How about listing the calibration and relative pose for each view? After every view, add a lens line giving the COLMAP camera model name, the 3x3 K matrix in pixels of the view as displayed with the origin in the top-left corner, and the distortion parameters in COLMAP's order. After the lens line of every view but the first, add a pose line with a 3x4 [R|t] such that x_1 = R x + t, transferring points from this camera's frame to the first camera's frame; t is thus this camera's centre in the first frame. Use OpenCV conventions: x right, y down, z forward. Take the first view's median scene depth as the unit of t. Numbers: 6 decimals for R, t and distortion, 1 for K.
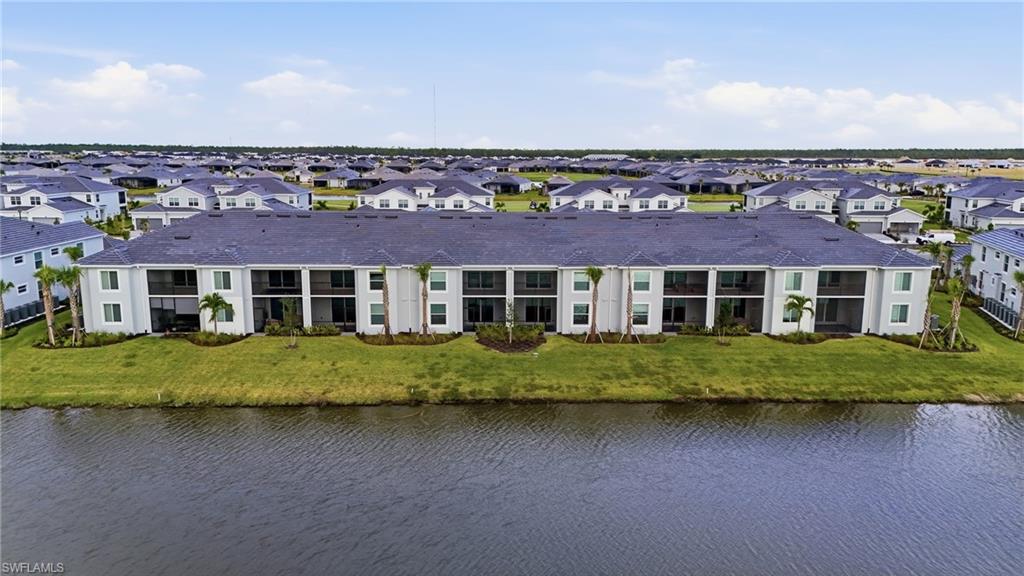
lens RADIAL K [[634.8, 0, 512.0], [0, 634.8, 288.0], [0, 0, 1]] dist [0.000875, -0.000160]
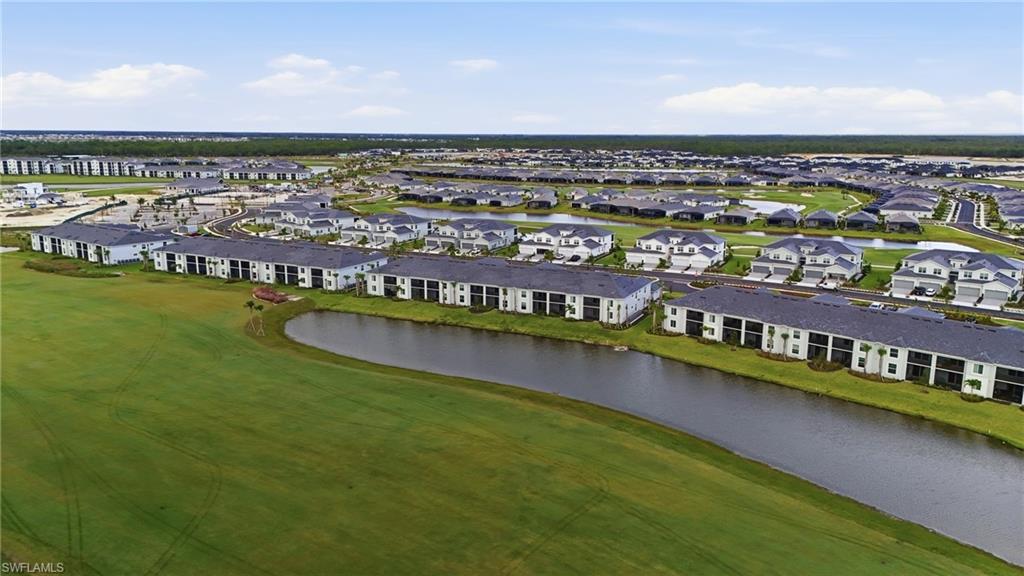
lens RADIAL K [[634.8, 0, 512.0], [0, 634.8, 288.0], [0, 0, 1]] dist [0.000875, -0.000160]
pose [[0.868116, 0.087600, -0.488571, 1.499217], [-0.082539, 0.996076, 0.031935, -0.120412], [0.489451, 0.012603, 0.871940, -1.421768]]
